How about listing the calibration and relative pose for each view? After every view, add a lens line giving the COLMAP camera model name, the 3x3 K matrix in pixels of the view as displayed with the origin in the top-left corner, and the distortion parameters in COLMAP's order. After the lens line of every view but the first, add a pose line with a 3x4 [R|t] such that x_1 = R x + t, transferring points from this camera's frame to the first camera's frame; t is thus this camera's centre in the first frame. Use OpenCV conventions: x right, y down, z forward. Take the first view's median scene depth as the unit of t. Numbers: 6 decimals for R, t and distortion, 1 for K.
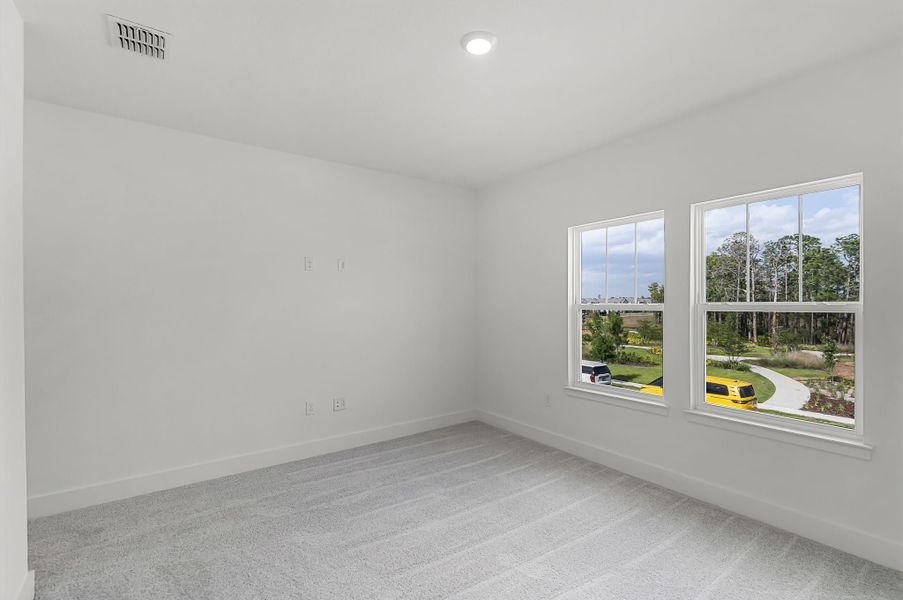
lens RADIAL K [[411.6, 0, 451.5], [0, 411.6, 300.0], [0, 0, 1]] dist [-0.002283, 0.000190]
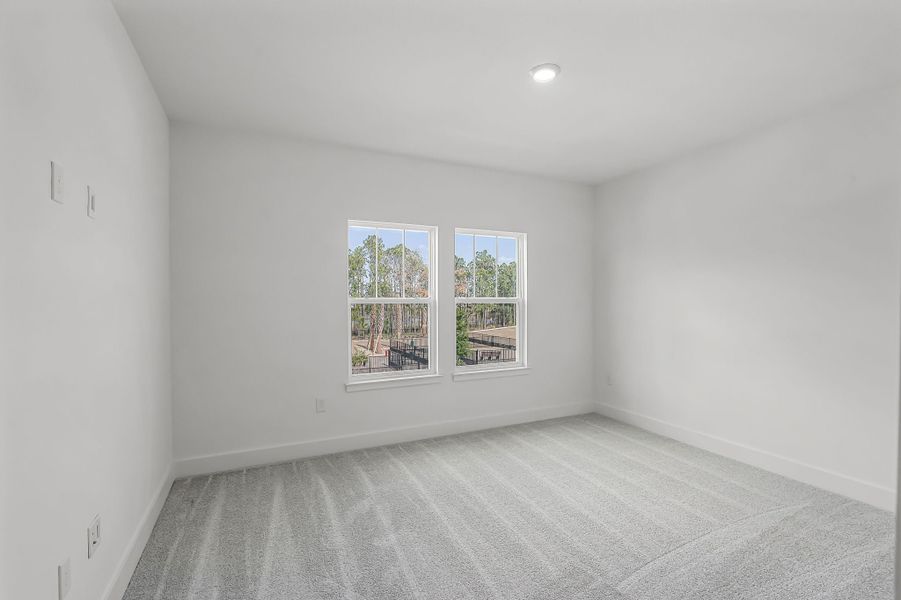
lens RADIAL K [[410.6, 0, 450.5], [0, 410.6, 300.0], [0, 0, 1]] dist [-0.002283, 0.000190]
pose [[0.203142, -0.001413, 0.979148, -0.771826], [-0.002424, 0.999995, 0.001946, 0.013676], [-0.979146, -0.002768, 0.203137, 0.708171]]
